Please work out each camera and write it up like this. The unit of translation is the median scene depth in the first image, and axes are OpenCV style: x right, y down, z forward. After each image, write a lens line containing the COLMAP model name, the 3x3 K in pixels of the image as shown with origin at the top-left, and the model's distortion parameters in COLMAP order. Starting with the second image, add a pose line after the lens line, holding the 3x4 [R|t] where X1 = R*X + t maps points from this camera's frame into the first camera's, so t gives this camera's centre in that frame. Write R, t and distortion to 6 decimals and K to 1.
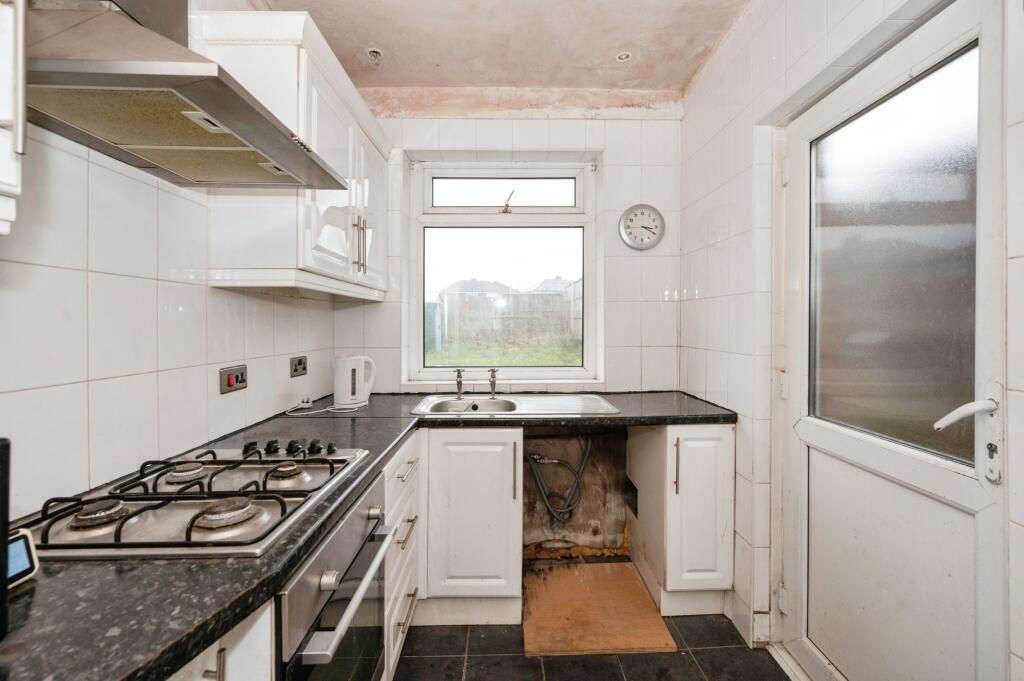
lens RADIAL K [[438.3, 0, 511.7], [0, 438.3, 331.6], [0, 0, 1]] dist [0.001589, 0.000107]
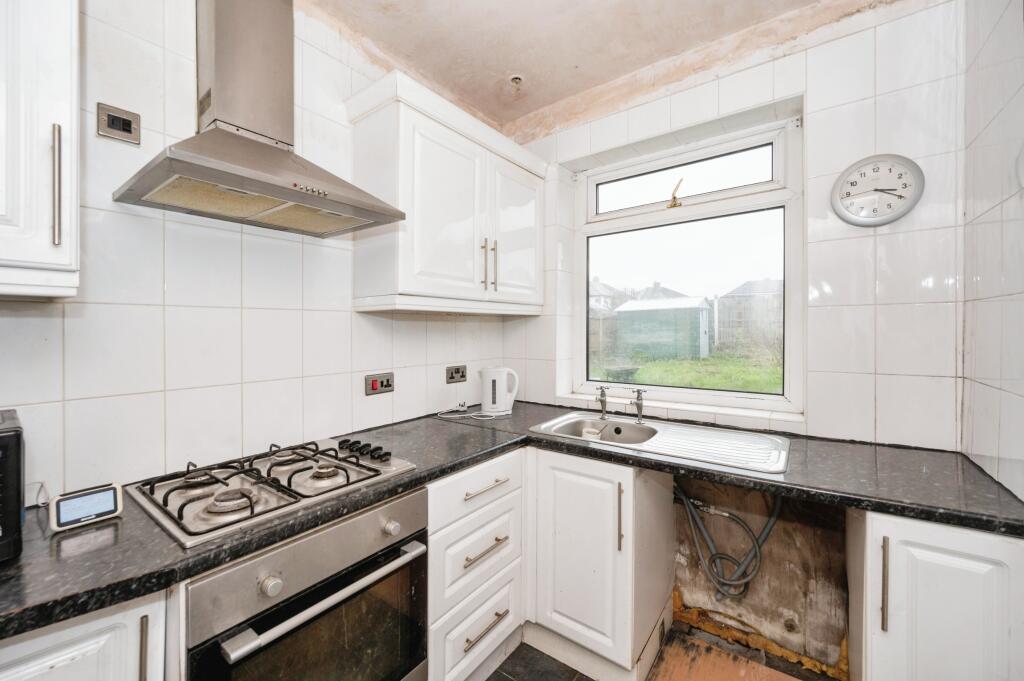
lens RADIAL K [[406.6, 0, 511.3], [0, 406.6, 334.8], [0, 0, 1]] dist [-0.002137, 0.000882]
pose [[0.794504, 0.004690, -0.607241, 0.235024], [-0.005246, 0.999986, 0.000860, -0.022355], [0.607236, 0.002502, 0.794518, 0.193564]]
